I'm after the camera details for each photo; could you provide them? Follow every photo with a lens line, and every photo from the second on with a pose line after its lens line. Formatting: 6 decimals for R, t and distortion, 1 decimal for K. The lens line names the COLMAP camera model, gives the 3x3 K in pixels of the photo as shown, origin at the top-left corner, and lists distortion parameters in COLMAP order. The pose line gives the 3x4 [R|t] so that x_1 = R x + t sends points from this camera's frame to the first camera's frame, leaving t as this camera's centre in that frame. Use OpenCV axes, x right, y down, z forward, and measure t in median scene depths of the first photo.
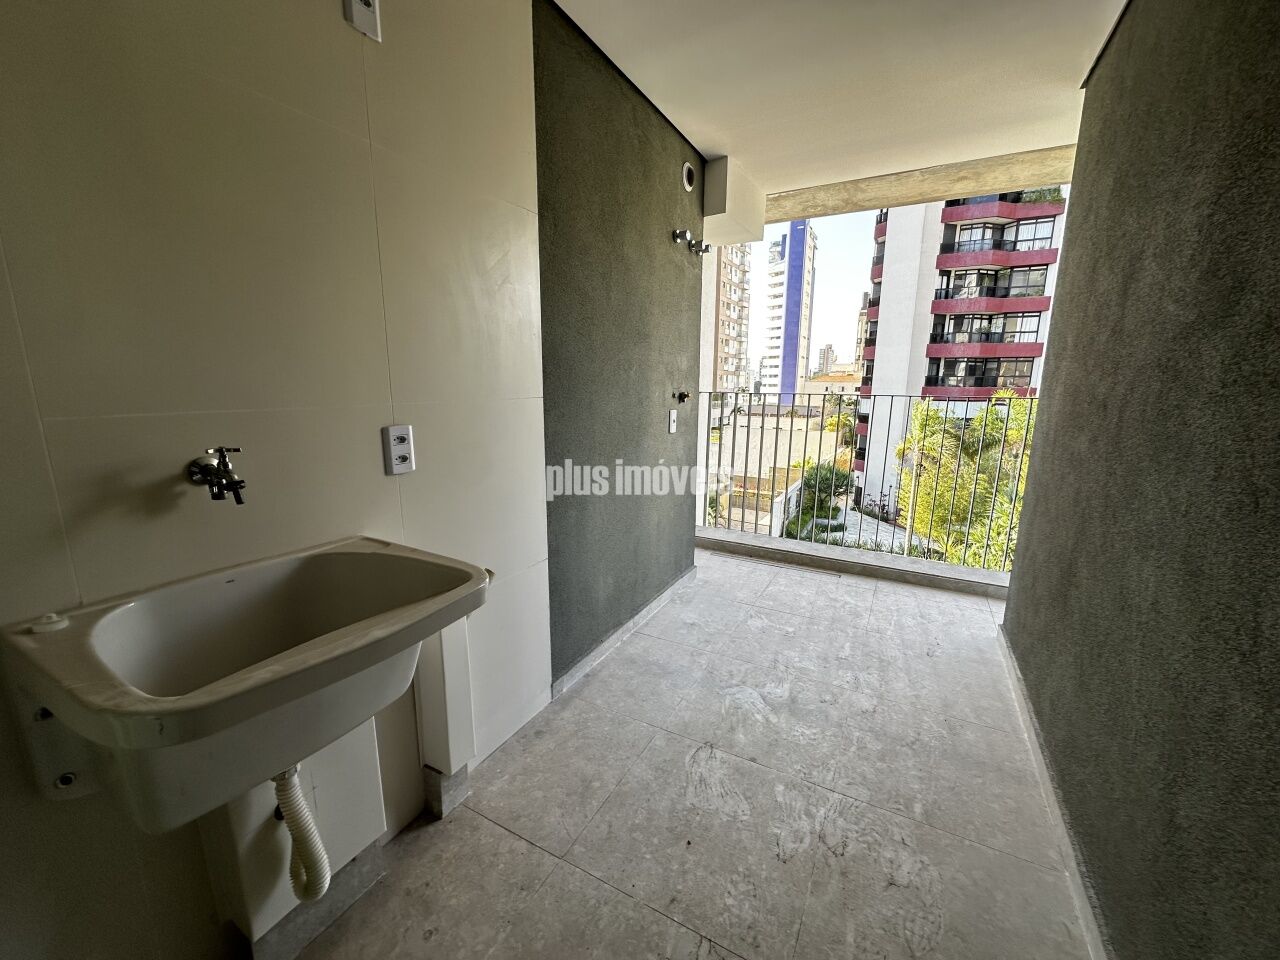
lens RADIAL K [[510.0, 0, 636.9], [0, 510.0, 482.3], [0, 0, 1]] dist [-0.001968, 0.000161]
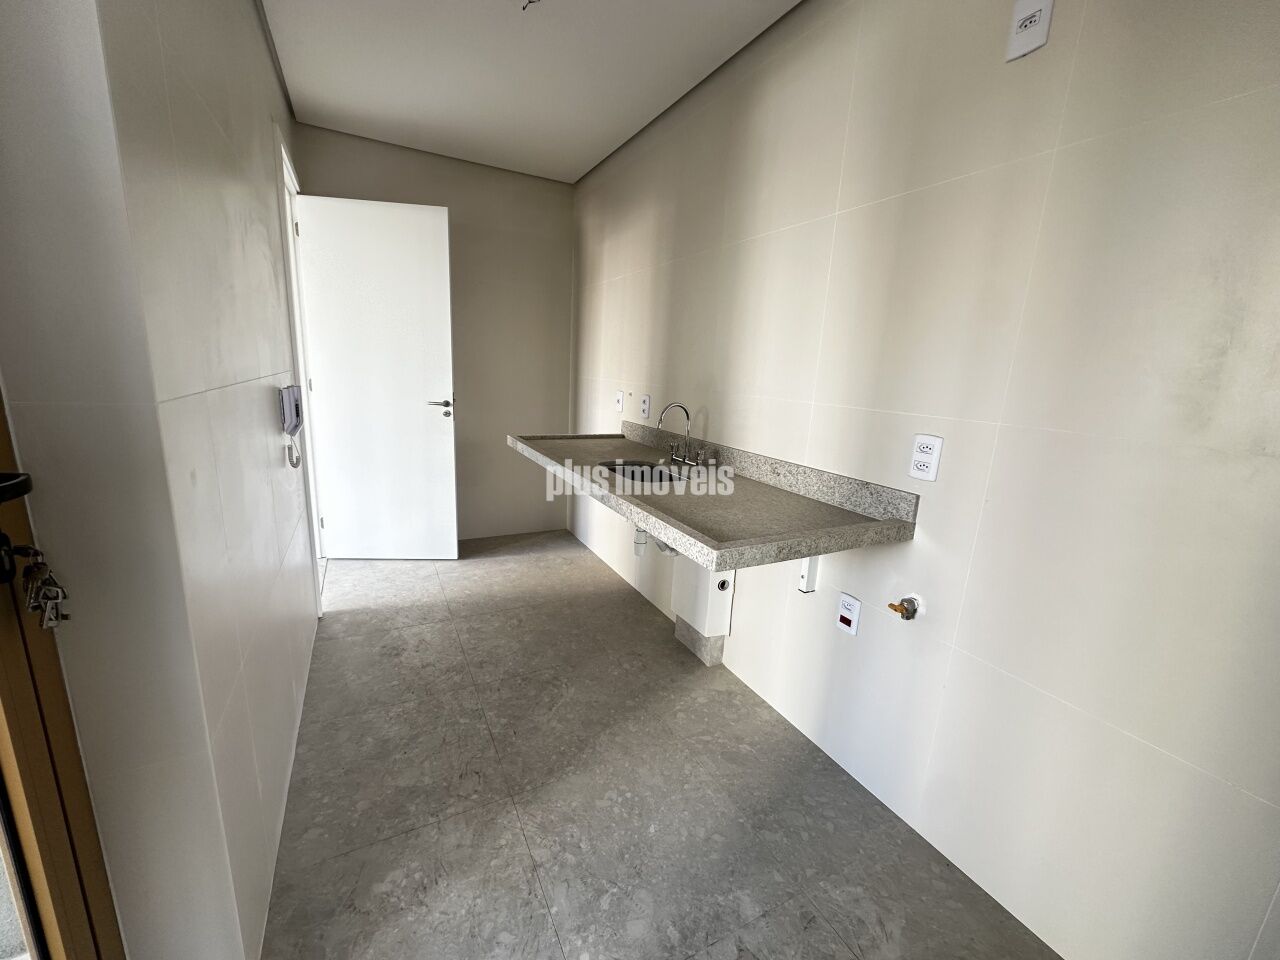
lens RADIAL K [[510.0, 0, 640.9], [0, 510.0, 480.9], [0, 0, 1]] dist [-0.001968, 0.000161]
pose [[-0.548977, 0.145992, -0.822989, 0.069982], [-0.218865, 0.925164, 0.310112, -0.019285], [0.806673, 0.350368, -0.475941, 0.086065]]
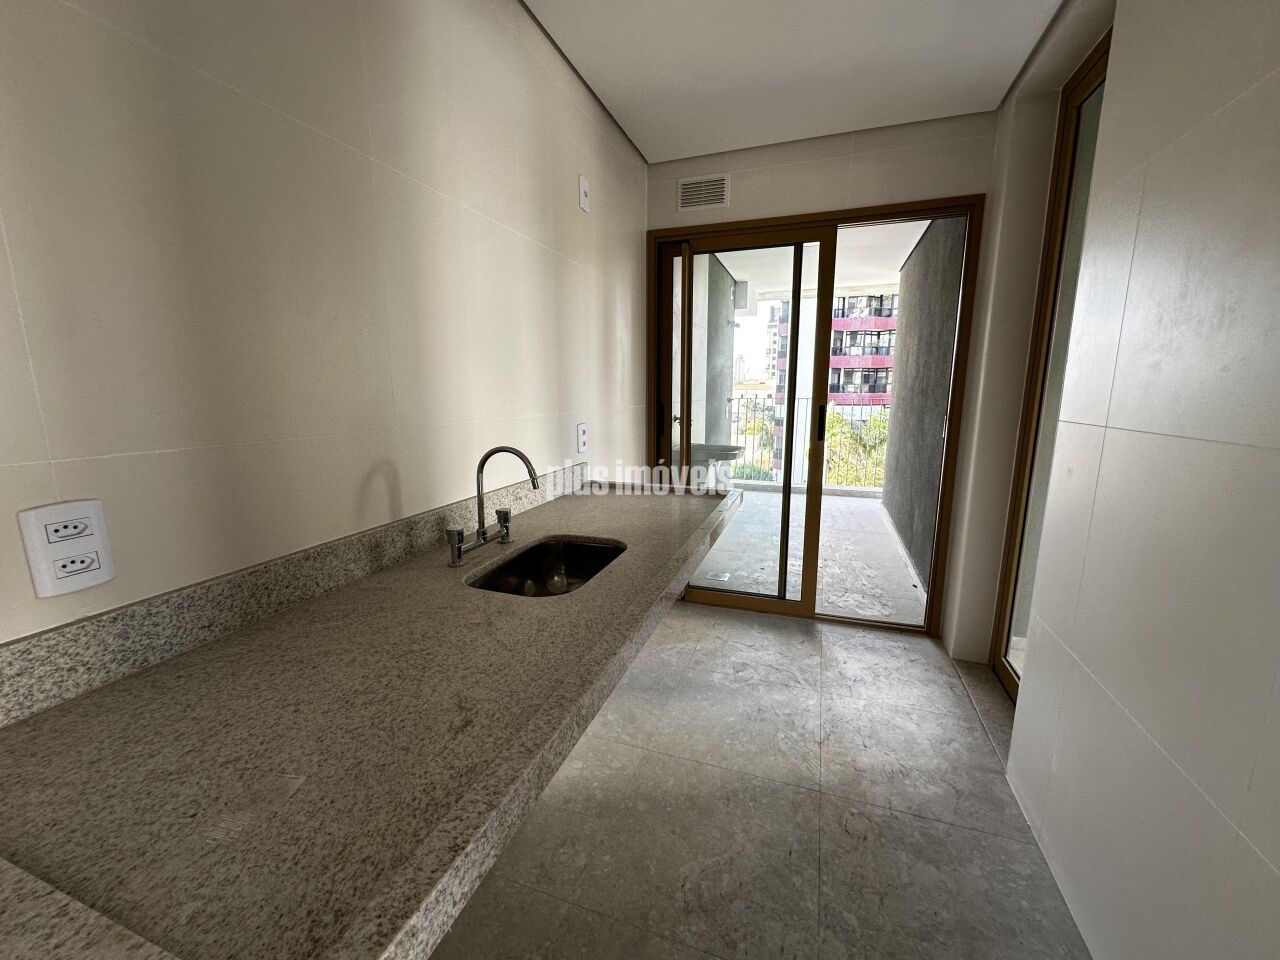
lens RADIAL K [[510.0, 0, 635.9], [0, 510.0, 483.4], [0, 0, 1]] dist [-0.001968, 0.000161]
pose [[0.987893, -0.039923, 0.149913, -0.045412], [0.042168, 0.999041, -0.011825, 0.010272], [-0.149297, 0.018004, 0.988628, -0.067493]]
